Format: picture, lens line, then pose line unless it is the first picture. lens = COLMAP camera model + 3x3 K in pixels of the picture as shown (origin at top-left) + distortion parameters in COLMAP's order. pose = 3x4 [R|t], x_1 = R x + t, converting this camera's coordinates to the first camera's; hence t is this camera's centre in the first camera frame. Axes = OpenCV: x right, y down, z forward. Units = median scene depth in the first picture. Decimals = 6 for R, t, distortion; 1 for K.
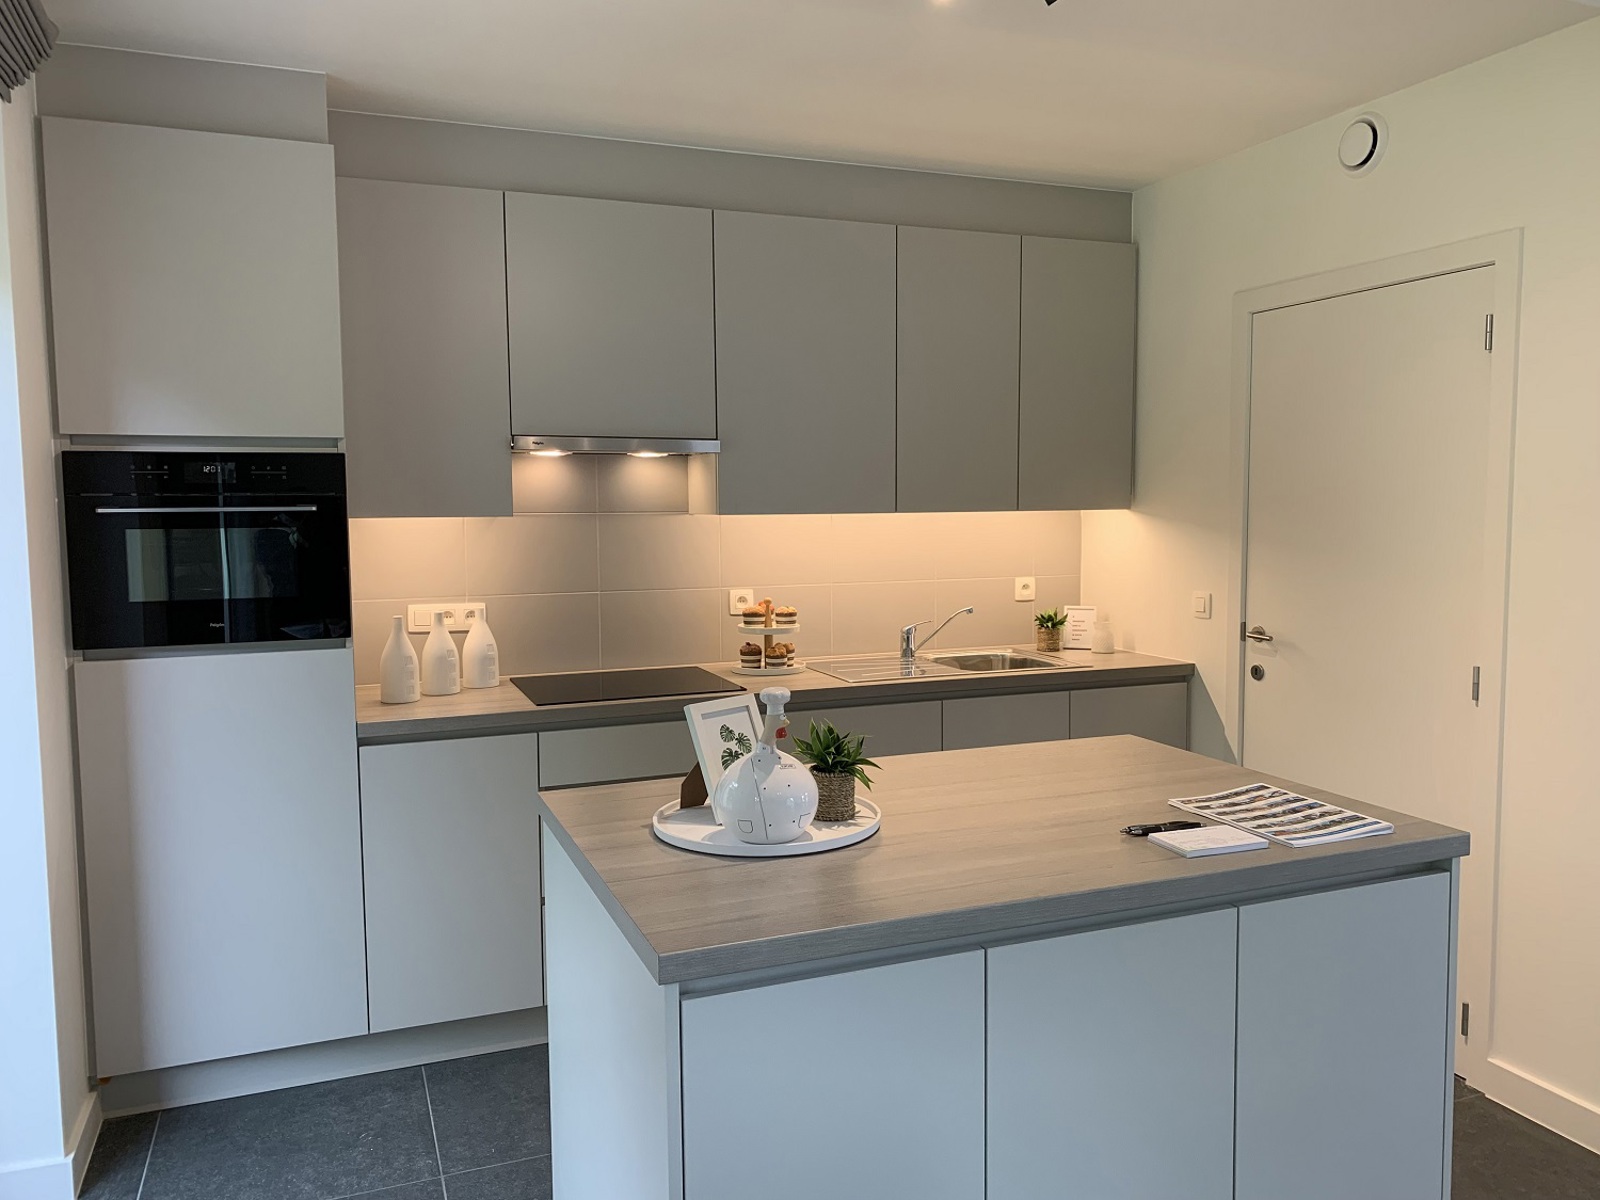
lens RADIAL K [[1217.4, 0, 795.8], [0, 1217.4, 594.6], [0, 0, 1]] dist [0.051238, -0.053359]
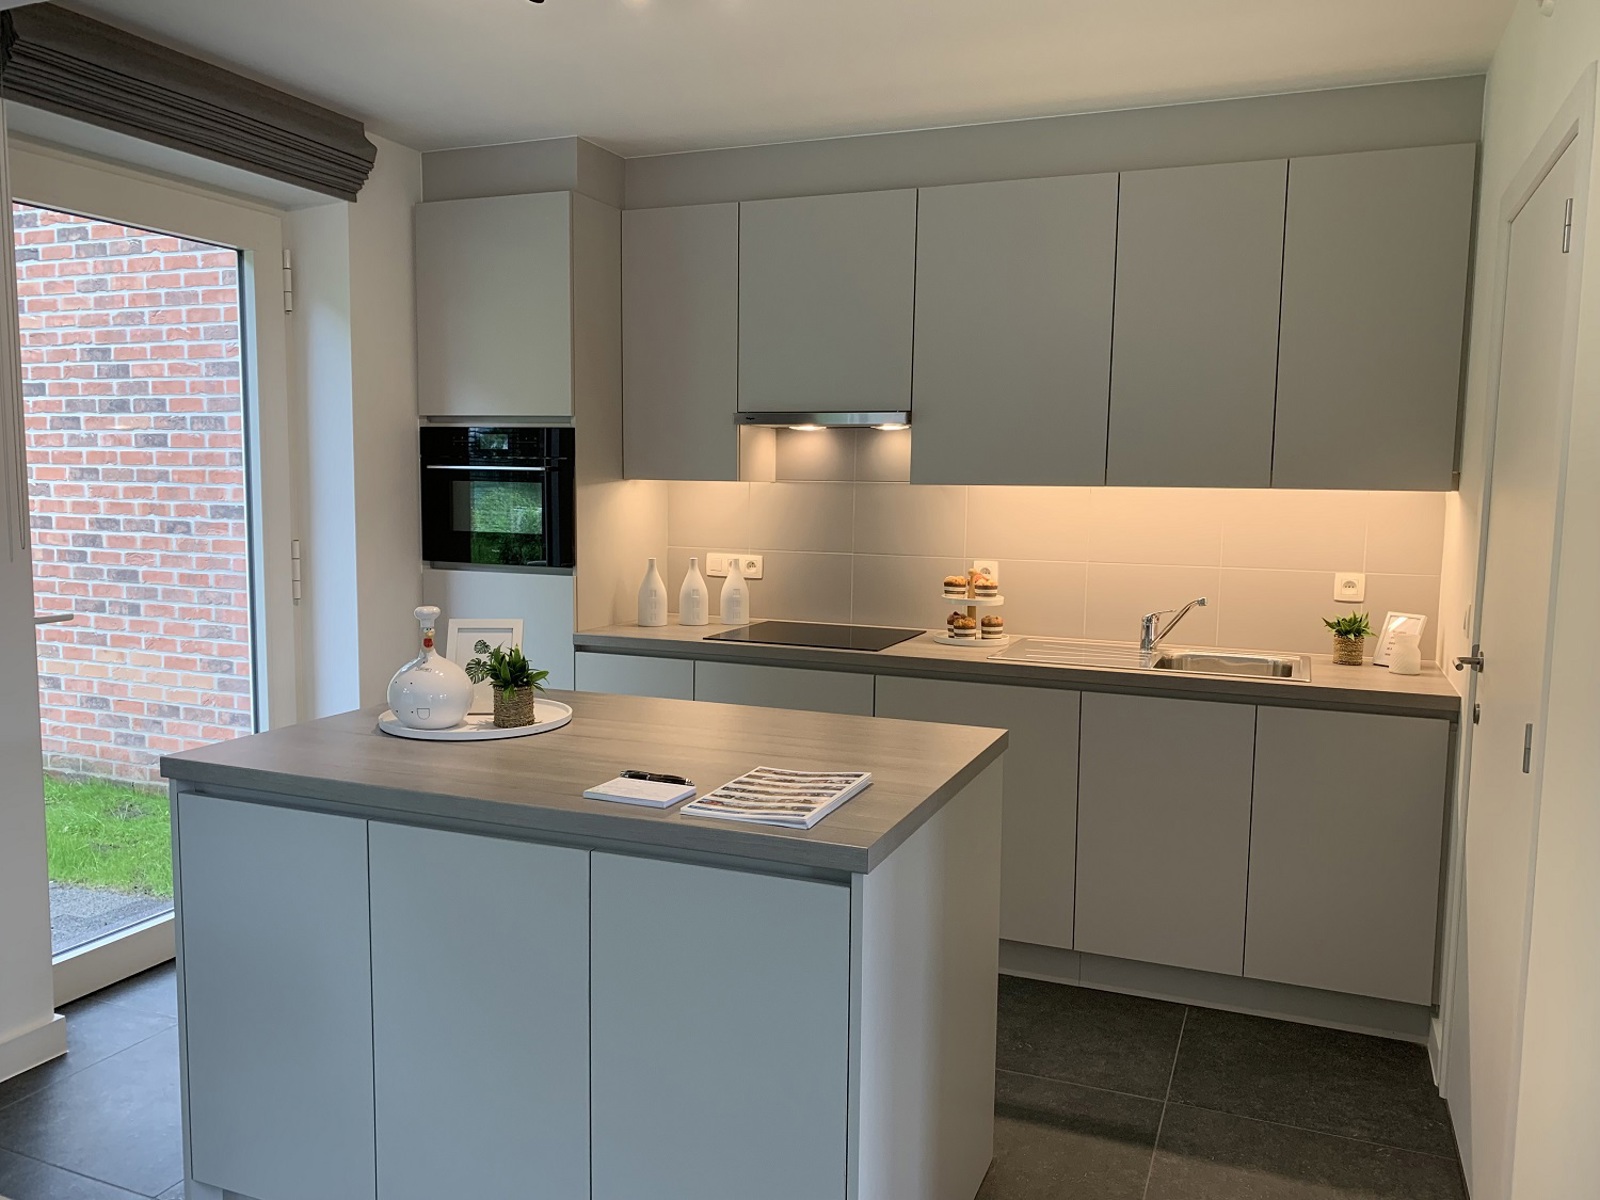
lens RADIAL K [[1217.4, 0, 807.9], [0, 1217.4, 602.8], [0, 0, 1]] dist [0.051238, -0.053359]
pose [[0.724743, 0.088828, -0.683269, 0.701277], [-0.074488, 0.995944, 0.050467, -0.012616], [0.684981, 0.014319, 0.728421, 0.216052]]
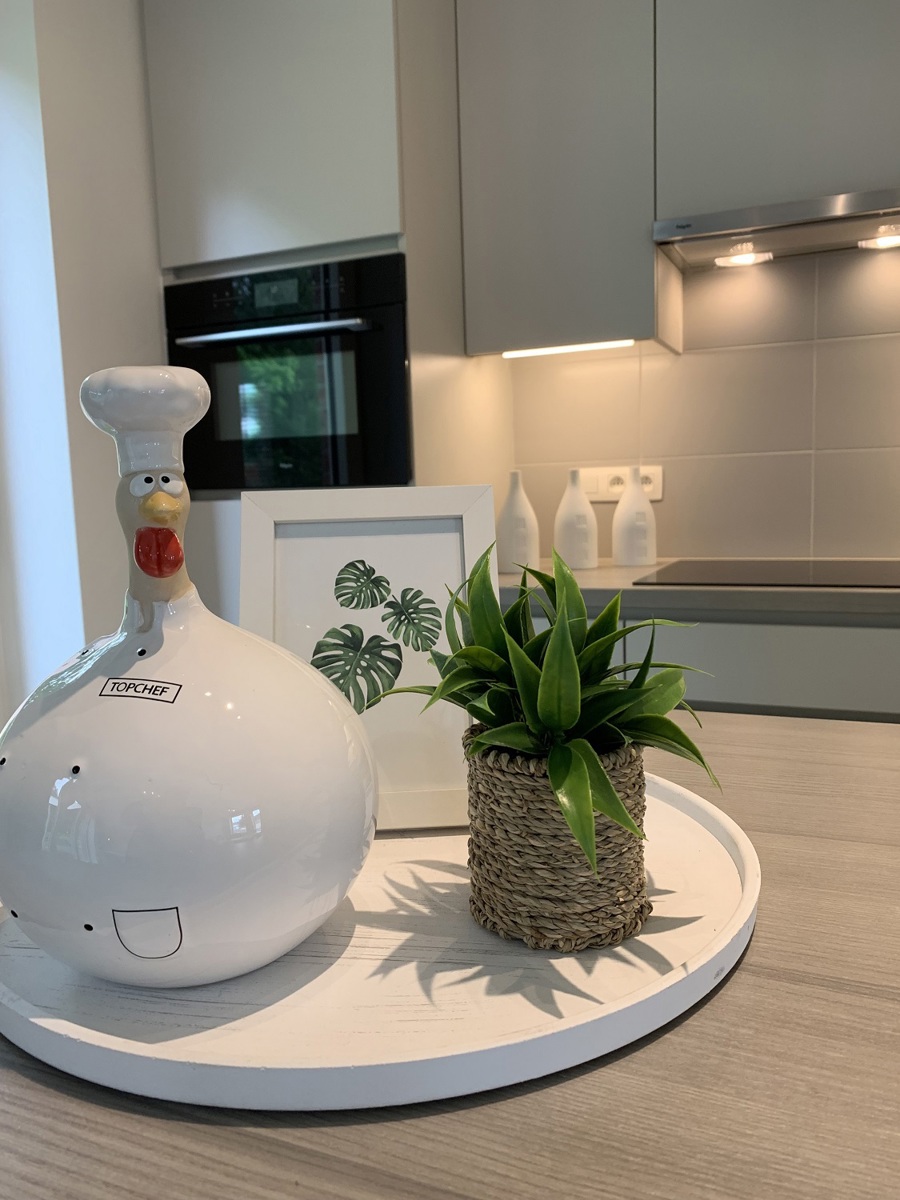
lens RADIAL K [[913.1, 0, 446.0], [0, 913.1, 606.7], [0, 0, 1]] dist [0.051238, -0.053359]
pose [[0.702556, 0.080580, -0.707051, 0.099870], [-0.033139, 0.996195, 0.080605, 0.066698], [0.710856, -0.033198, 0.702554, 0.564894]]
